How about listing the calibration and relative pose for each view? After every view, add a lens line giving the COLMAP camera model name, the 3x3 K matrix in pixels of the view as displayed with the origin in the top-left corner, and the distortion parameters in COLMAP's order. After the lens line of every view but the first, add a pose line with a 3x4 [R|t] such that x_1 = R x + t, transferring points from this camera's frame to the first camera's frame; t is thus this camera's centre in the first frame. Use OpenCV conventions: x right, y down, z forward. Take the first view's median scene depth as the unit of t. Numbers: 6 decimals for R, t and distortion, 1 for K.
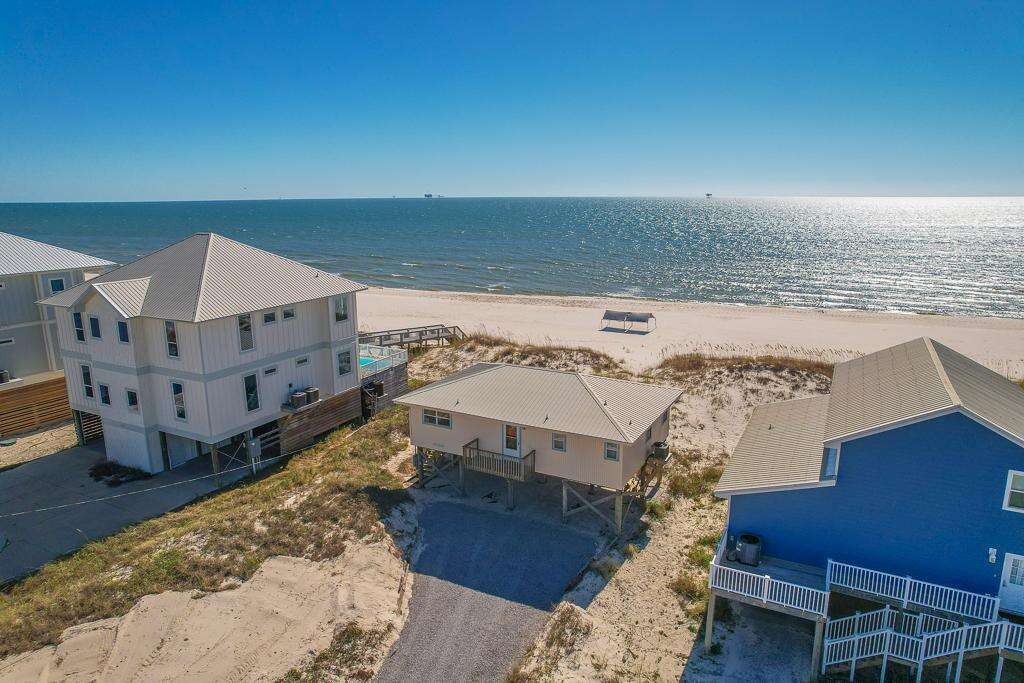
lens RADIAL K [[653.2, 0, 511.1], [0, 653.2, 336.8], [0, 0, 1]] dist [-0.038236, 0.006763]
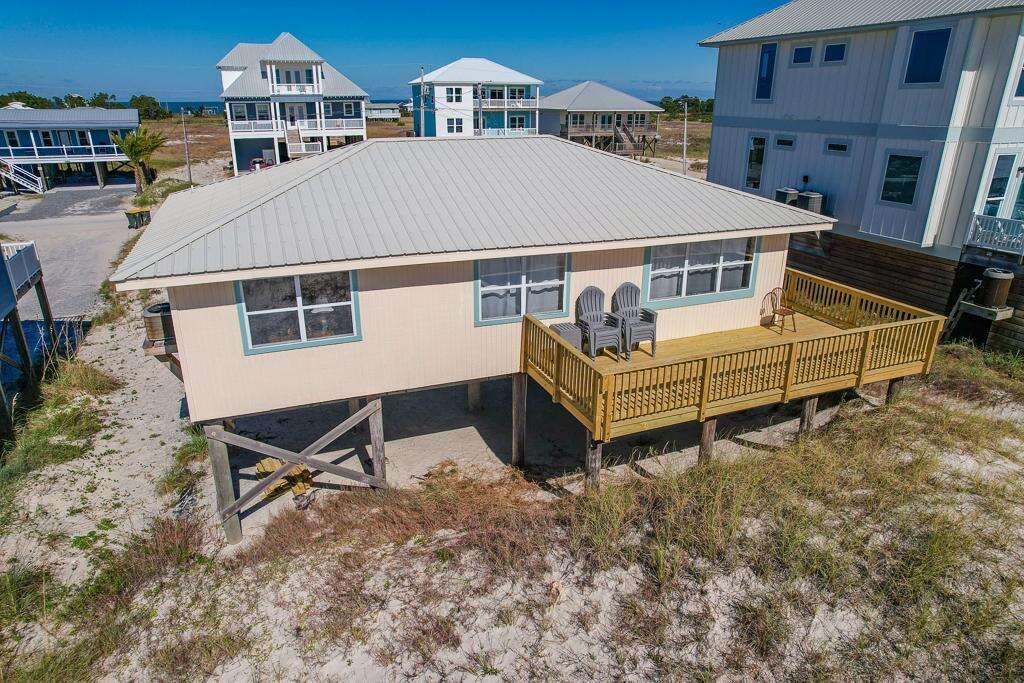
lens RADIAL K [[653.2, 0, 513.4], [0, 653.2, 346.6], [0, 0, 1]] dist [-0.038236, 0.006763]
pose [[-0.638932, 0.274882, -0.718474, 0.367251], [-0.168321, 0.861389, 0.479246, -0.040306], [0.750622, 0.427140, -0.504101, 1.308872]]
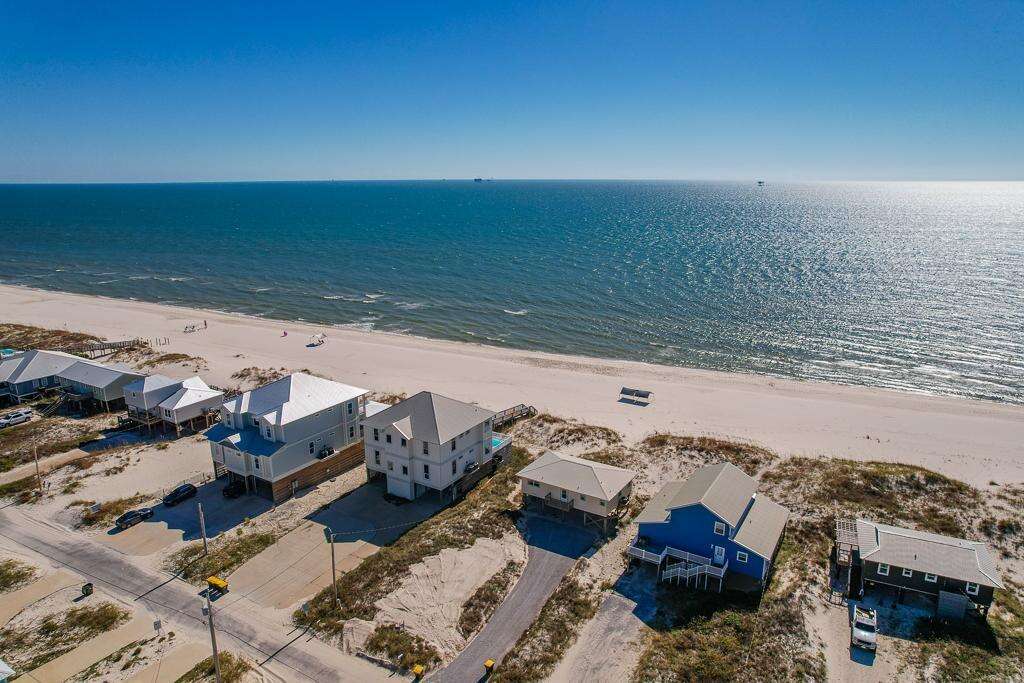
lens RADIAL K [[653.2, 0, 510.5], [0, 653.2, 344.9], [0, 0, 1]] dist [-0.038236, 0.006763]
pose [[0.997236, 0.019669, -0.071654, -0.035518], [-0.016714, 0.998994, 0.041618, -0.488205], [0.072401, -0.040306, 0.996561, -1.407141]]
